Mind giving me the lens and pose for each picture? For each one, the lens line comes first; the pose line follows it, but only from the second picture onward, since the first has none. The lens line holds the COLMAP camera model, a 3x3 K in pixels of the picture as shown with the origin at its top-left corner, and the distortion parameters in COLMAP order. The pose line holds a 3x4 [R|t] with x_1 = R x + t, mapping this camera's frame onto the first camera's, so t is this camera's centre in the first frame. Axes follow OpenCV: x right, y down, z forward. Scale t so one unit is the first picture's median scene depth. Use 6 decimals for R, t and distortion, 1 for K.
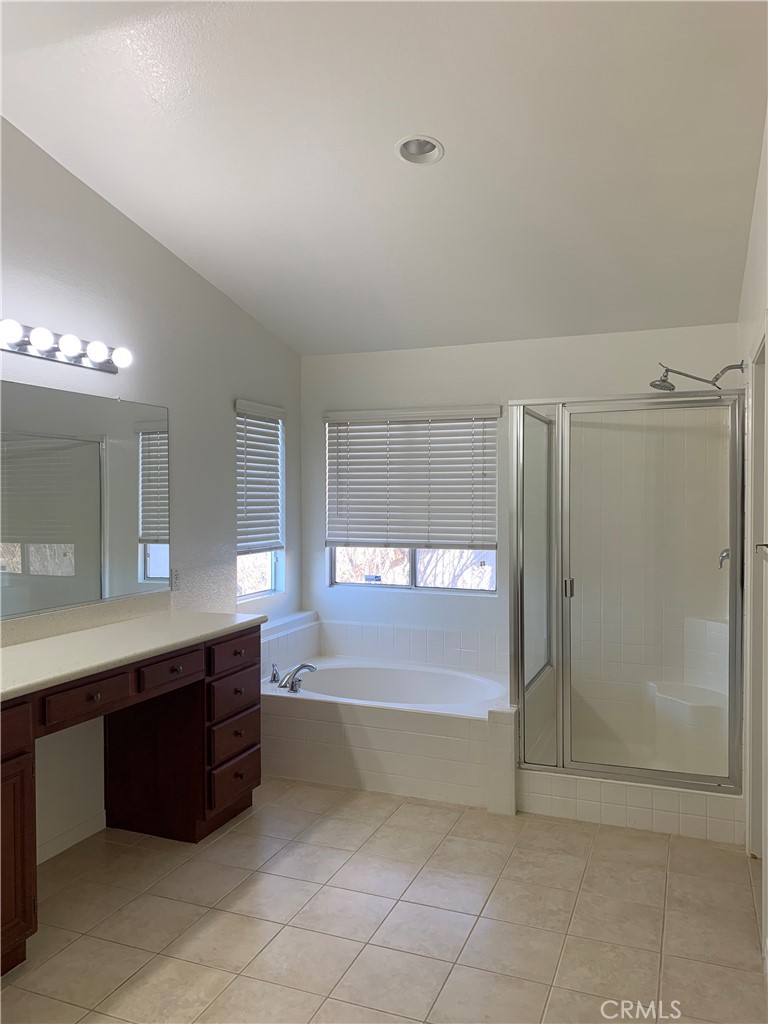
lens RADIAL K [[781.5, 0, 383.0], [0, 781.5, 513.2], [0, 0, 1]] dist [0.036242, -0.047415]
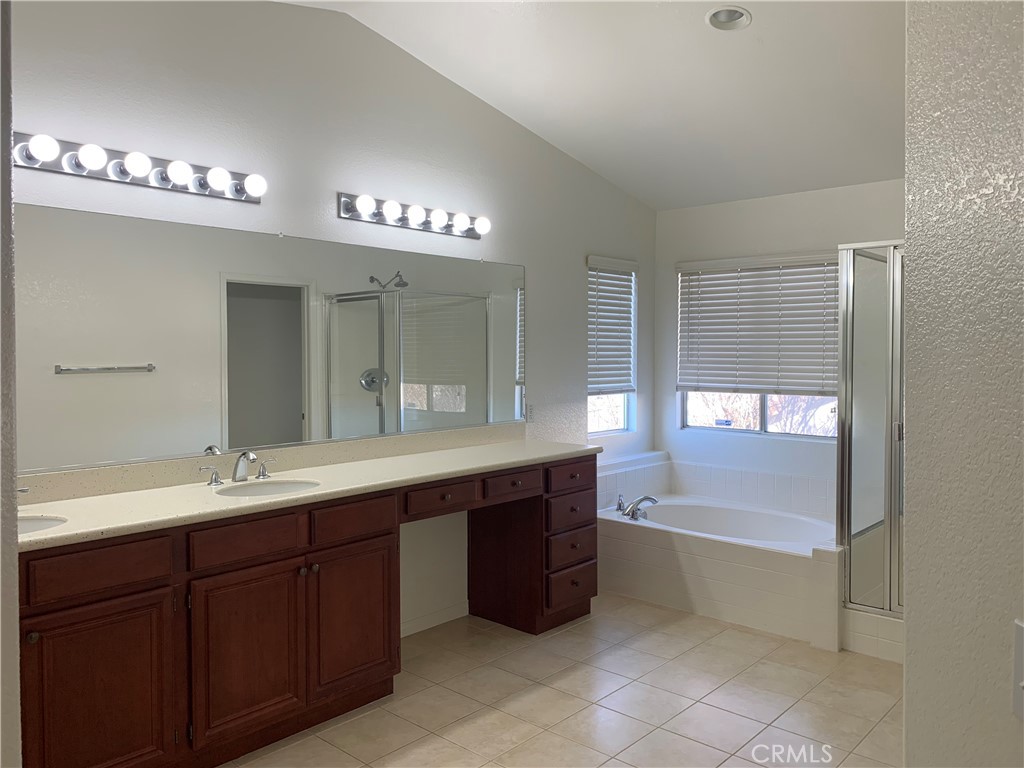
lens RADIAL K [[781.5, 0, 513.8], [0, 781.5, 372.1], [0, 0, 1]] dist [0.036242, -0.047415]
pose [[0.937471, 0.009845, -0.347924, 0.122466], [-0.008159, 0.999947, 0.006309, 0.017560], [0.347968, -0.003076, 0.937501, -0.100474]]
